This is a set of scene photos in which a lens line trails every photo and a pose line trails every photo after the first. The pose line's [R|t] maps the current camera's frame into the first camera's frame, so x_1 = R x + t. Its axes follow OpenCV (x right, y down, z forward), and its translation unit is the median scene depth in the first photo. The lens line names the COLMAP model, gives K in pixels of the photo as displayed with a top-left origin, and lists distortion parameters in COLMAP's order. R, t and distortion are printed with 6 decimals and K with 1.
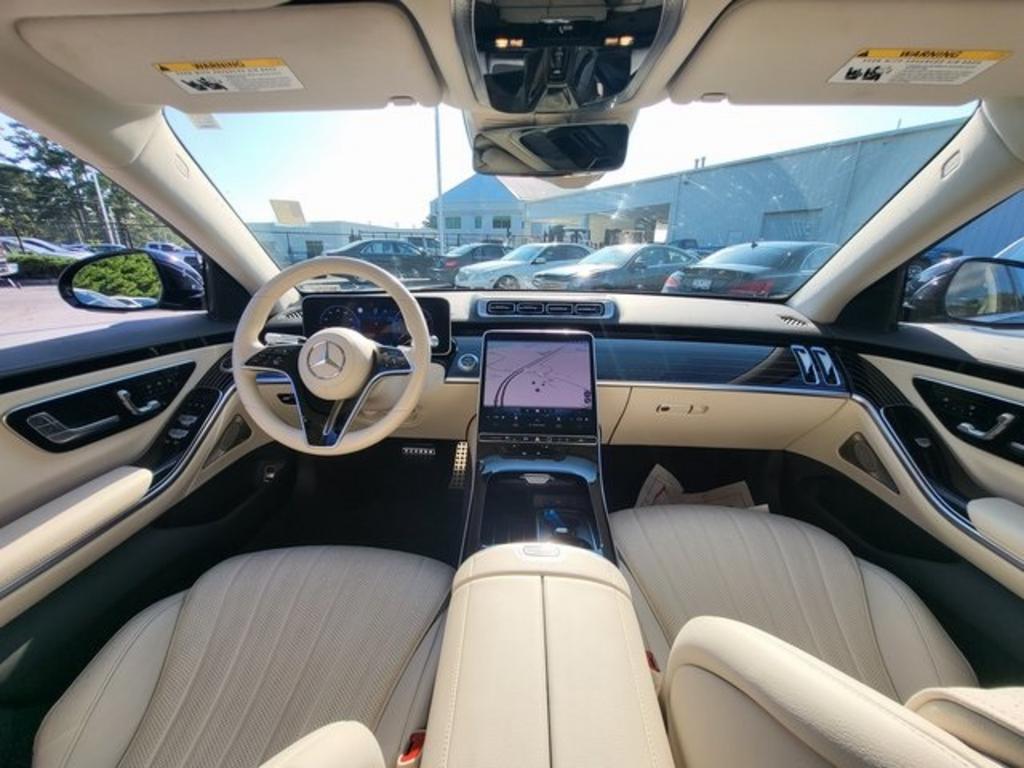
lens RADIAL K [[449.6, 0, 516.4], [0, 449.6, 389.5], [0, 0, 1]] dist [0.000881, -0.000930]
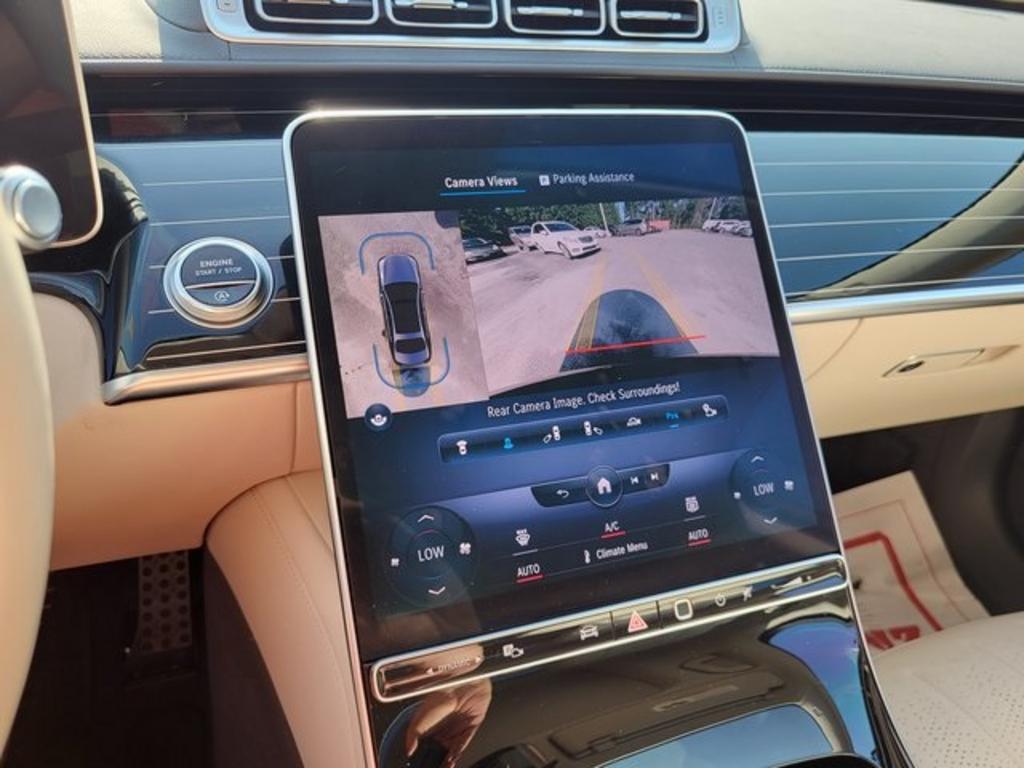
lens RADIAL K [[808.7, 0, 511.6], [0, 808.7, 378.7], [0, 0, 1]] dist [0.005206, 0.003307]
pose [[0.918665, -0.143016, 0.368240, -0.127445], [0.064499, 0.973960, 0.217354, -0.088476], [-0.389736, -0.175924, 0.903967, 0.620971]]
